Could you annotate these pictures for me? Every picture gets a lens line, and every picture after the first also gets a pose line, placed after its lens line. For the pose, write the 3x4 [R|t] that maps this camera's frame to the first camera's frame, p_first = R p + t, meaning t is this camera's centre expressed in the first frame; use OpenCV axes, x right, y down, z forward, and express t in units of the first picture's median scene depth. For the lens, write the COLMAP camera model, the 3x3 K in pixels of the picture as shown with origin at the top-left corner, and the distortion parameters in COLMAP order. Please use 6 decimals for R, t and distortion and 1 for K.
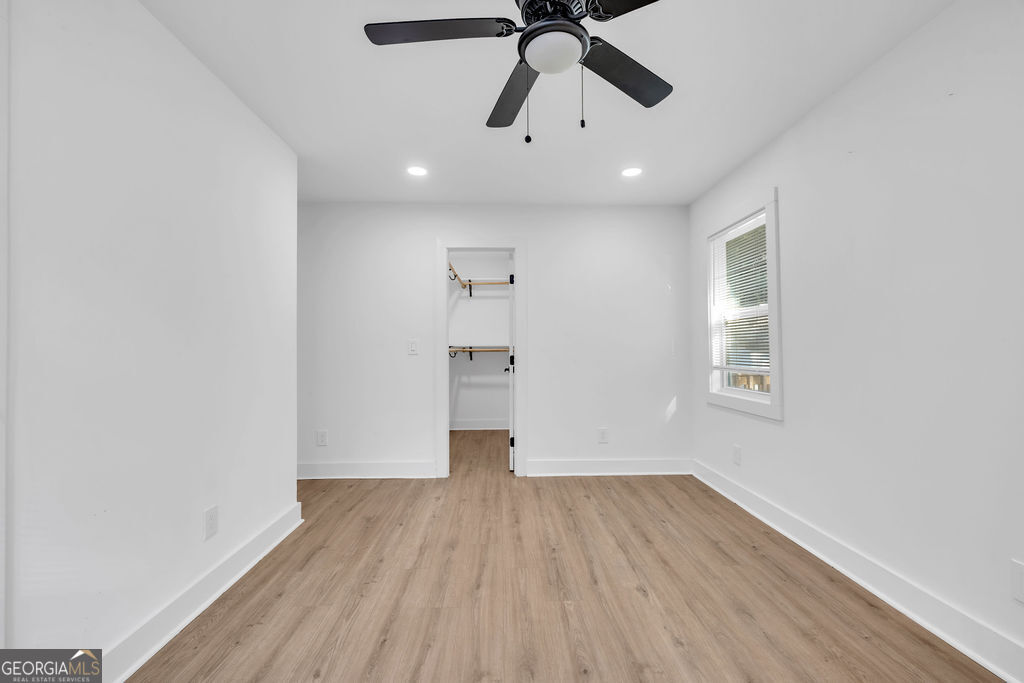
lens RADIAL K [[438.1, 0, 516.8], [0, 438.1, 338.9], [0, 0, 1]] dist [-0.000109, -0.001121]
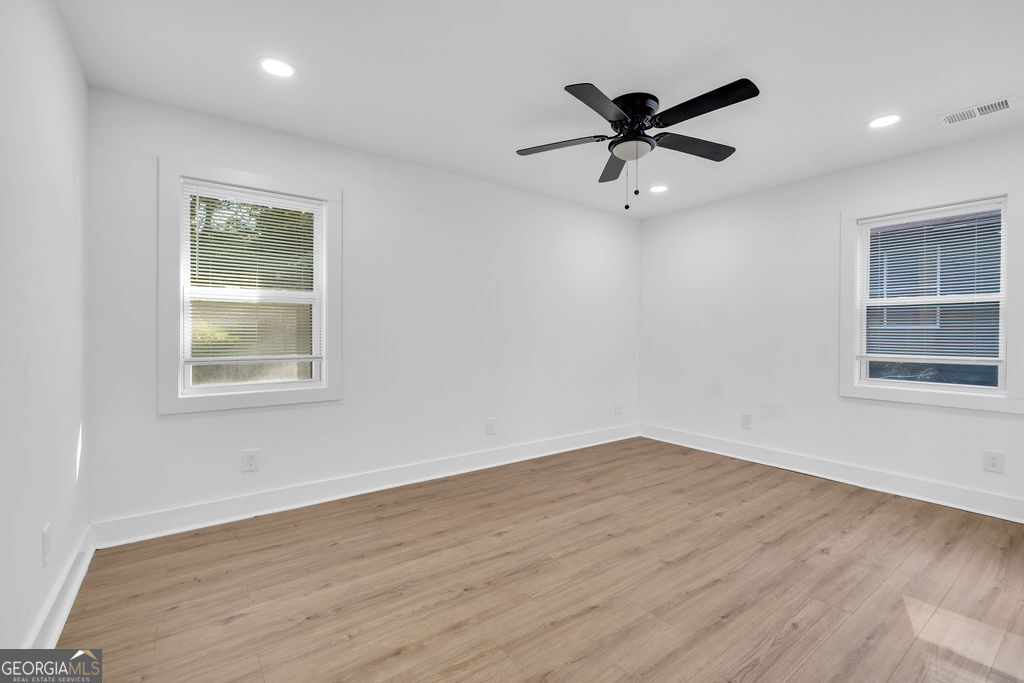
lens RADIAL K [[438.1, 0, 507.5], [0, 438.1, 336.5], [0, 0, 1]] dist [-0.000109, -0.001121]
pose [[-0.556334, -0.003343, 0.830952, -0.656955], [-0.022220, 0.999694, -0.010855, 0.042025], [-0.830662, -0.024502, -0.556238, 1.514796]]
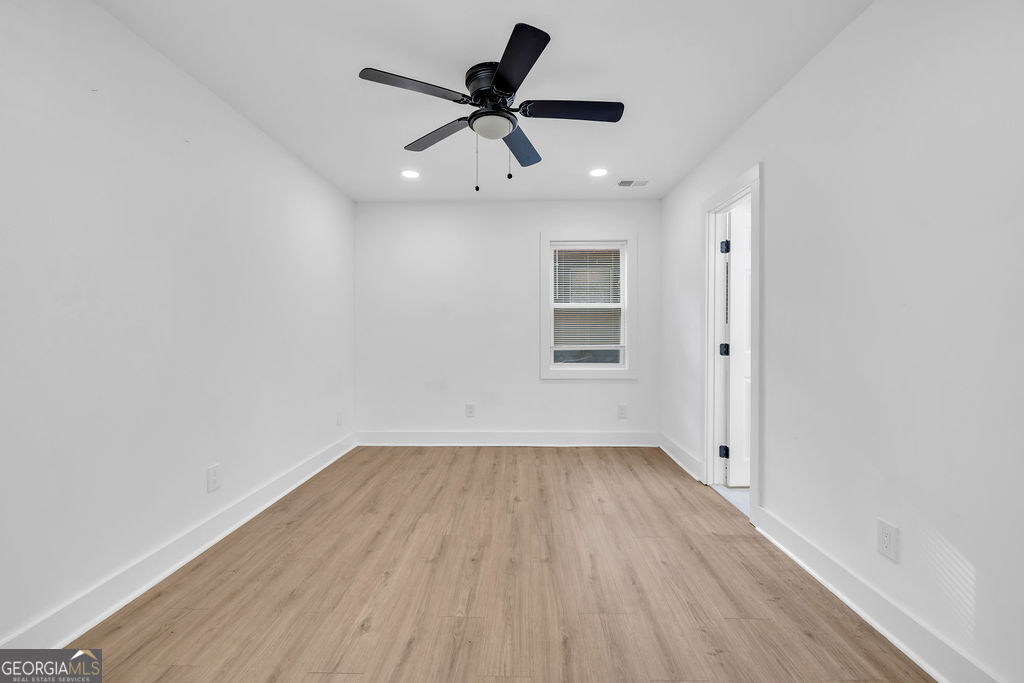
lens RADIAL K [[438.1, 0, 510.8], [0, 438.1, 346.1], [0, 0, 1]] dist [-0.000109, -0.001121]
pose [[-0.997566, 0.006130, 0.069460, -0.045947], [0.007151, 0.999870, 0.014456, 0.032576], [-0.069362, 0.014918, -0.997480, 1.637835]]
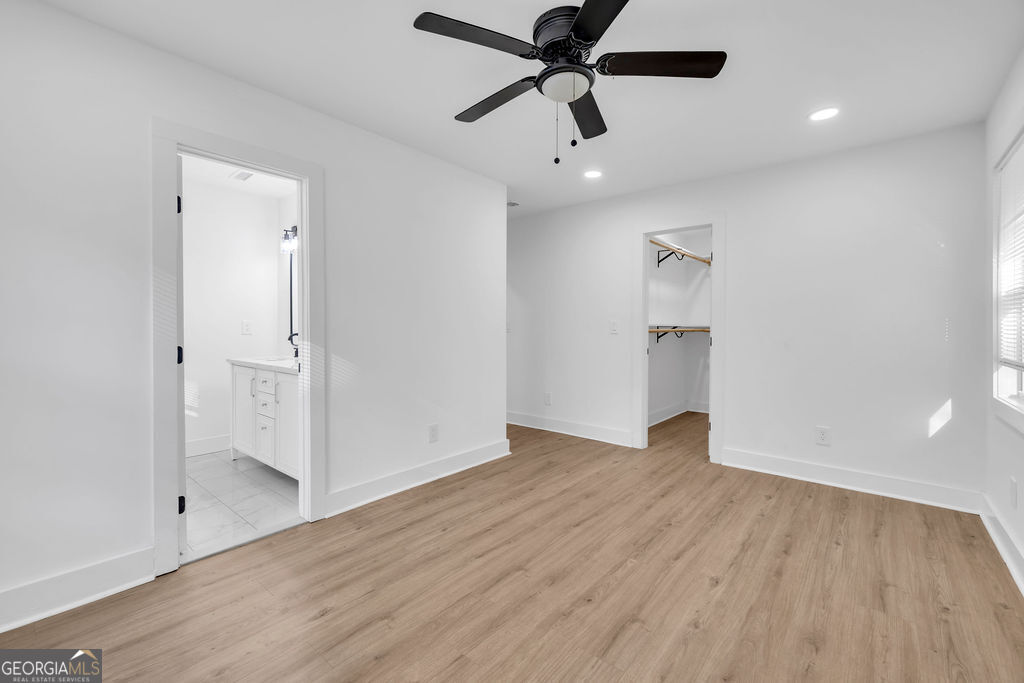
lens RADIAL K [[438.1, 0, 504.6], [0, 438.1, 332.7], [0, 0, 1]] dist [-0.000109, -0.001121]
pose [[0.734482, 0.017653, -0.678398, 0.539850], [0.007750, 0.999378, 0.034396, -0.012910], [0.678583, -0.030521, 0.733889, -0.013693]]
